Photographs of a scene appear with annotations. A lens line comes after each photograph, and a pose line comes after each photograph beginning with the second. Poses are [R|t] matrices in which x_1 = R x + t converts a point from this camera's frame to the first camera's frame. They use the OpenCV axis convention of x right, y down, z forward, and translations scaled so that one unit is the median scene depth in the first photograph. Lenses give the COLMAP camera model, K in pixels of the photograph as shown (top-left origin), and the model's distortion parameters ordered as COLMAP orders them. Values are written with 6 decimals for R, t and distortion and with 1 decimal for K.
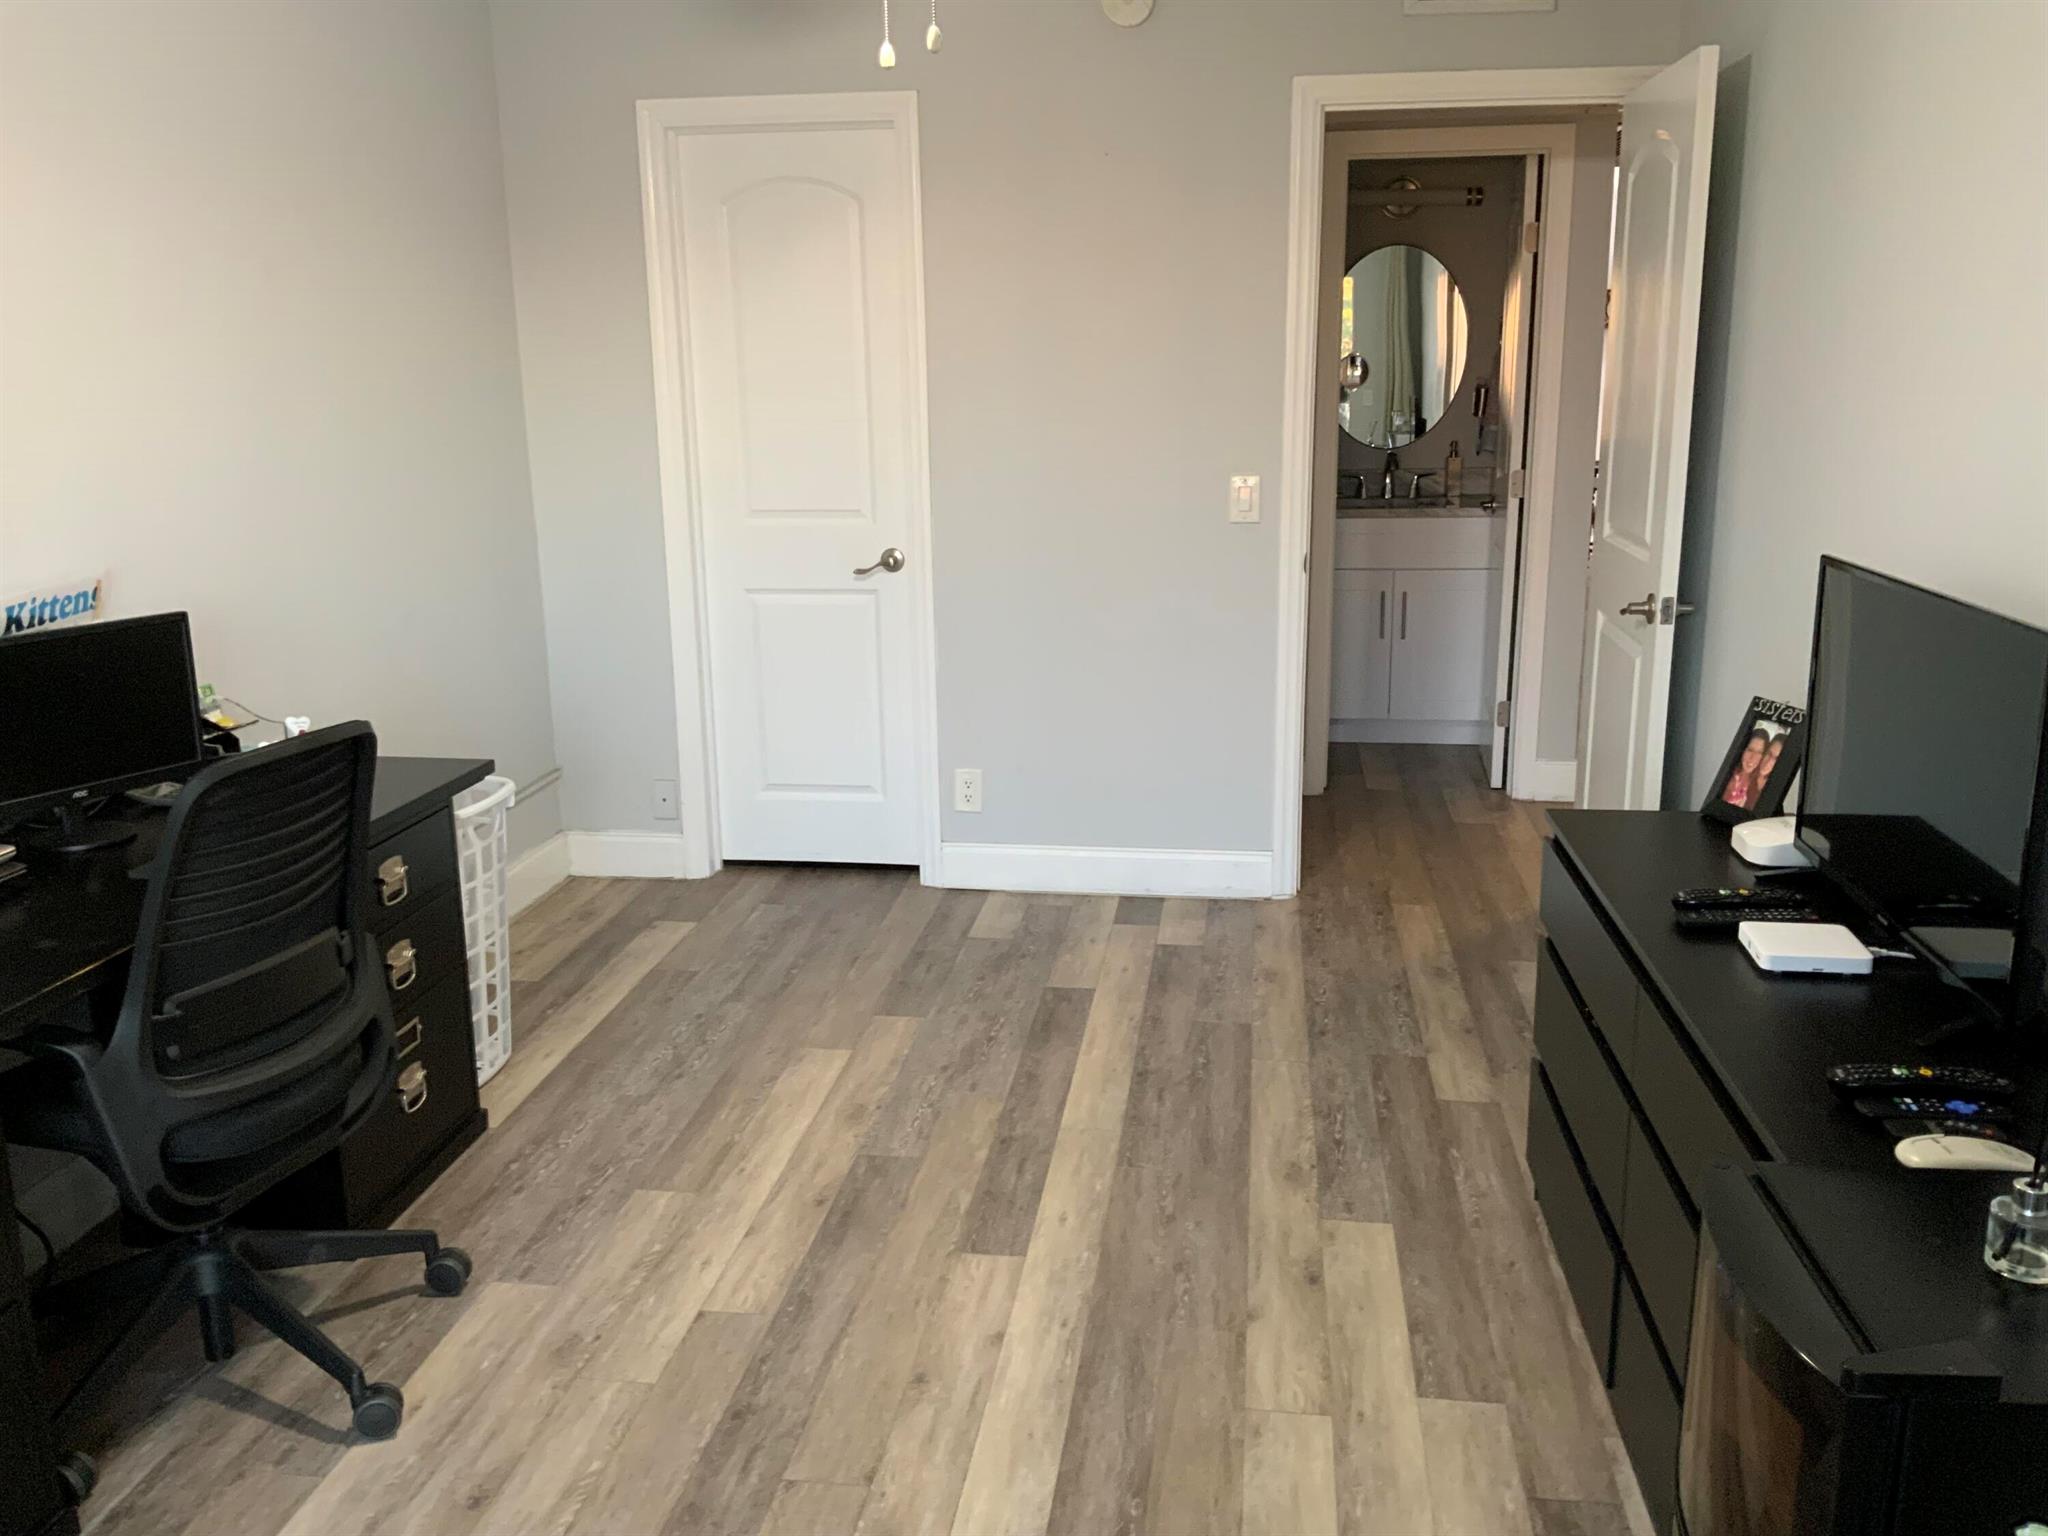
lens RADIAL K [[1695.8, 0, 1021.6], [0, 1695.8, 765.9], [0, 0, 1]] dist [0.093349, -0.160497]
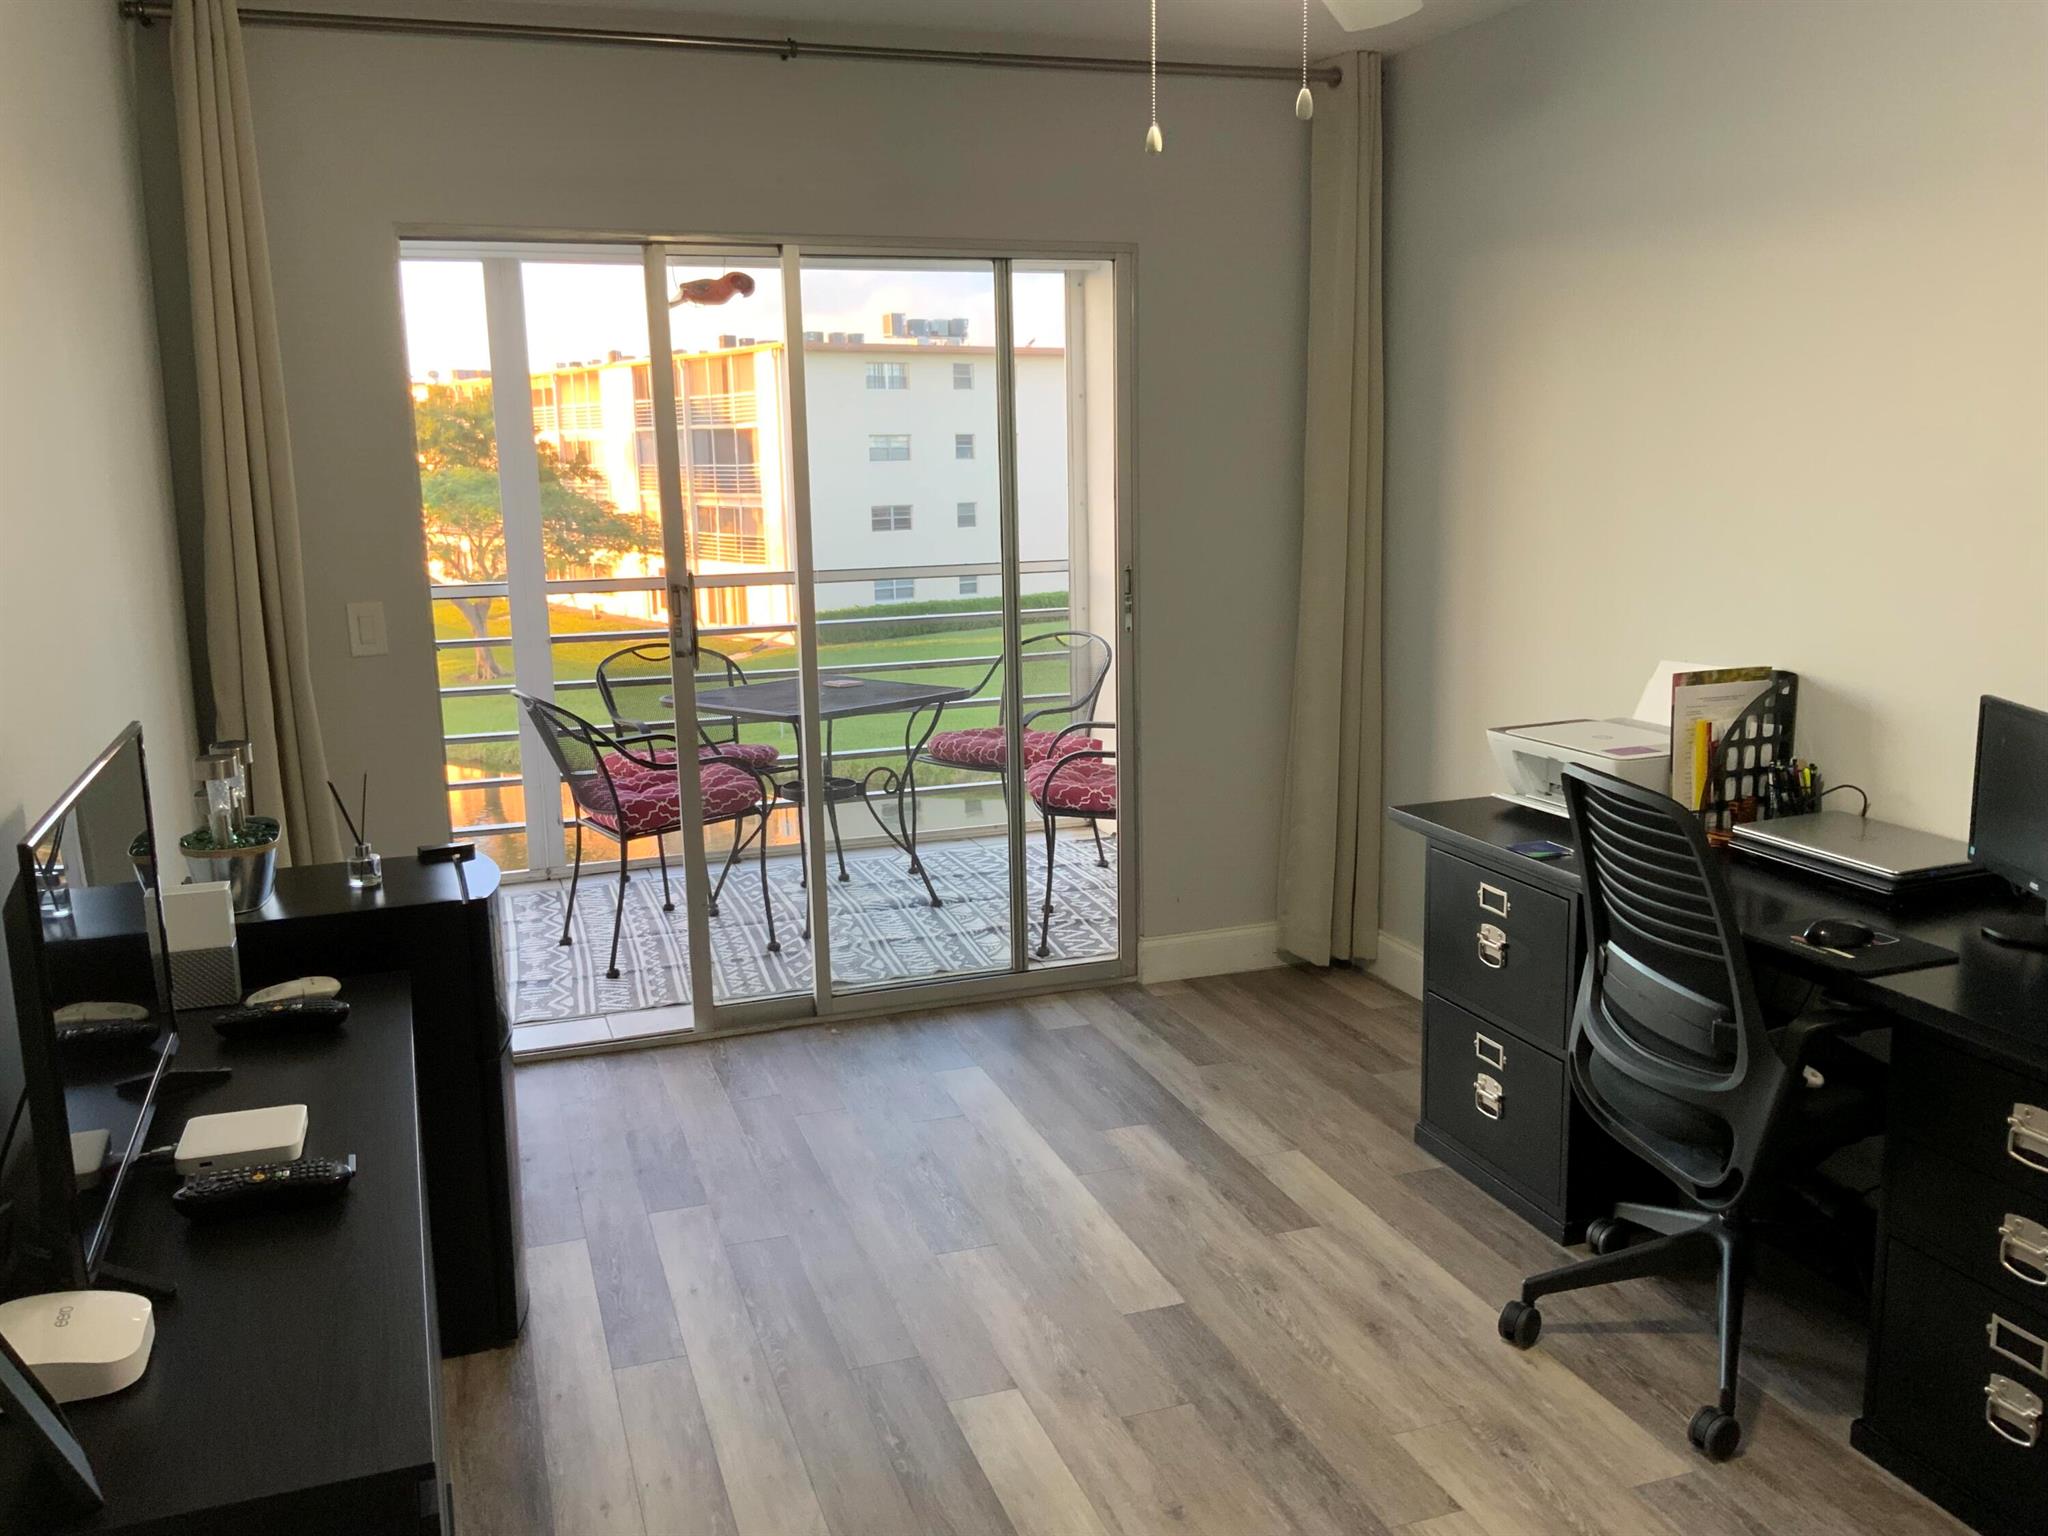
lens RADIAL K [[1695.8, 0, 1016.3], [0, 1695.8, 771.2], [0, 0, 1]] dist [0.093349, -0.160497]
pose [[-0.889285, 0.113021, -0.443169, 0.407432], [-0.078459, 0.916920, 0.391282, -0.401387], [0.450574, 0.382731, -0.806536, 1.601367]]
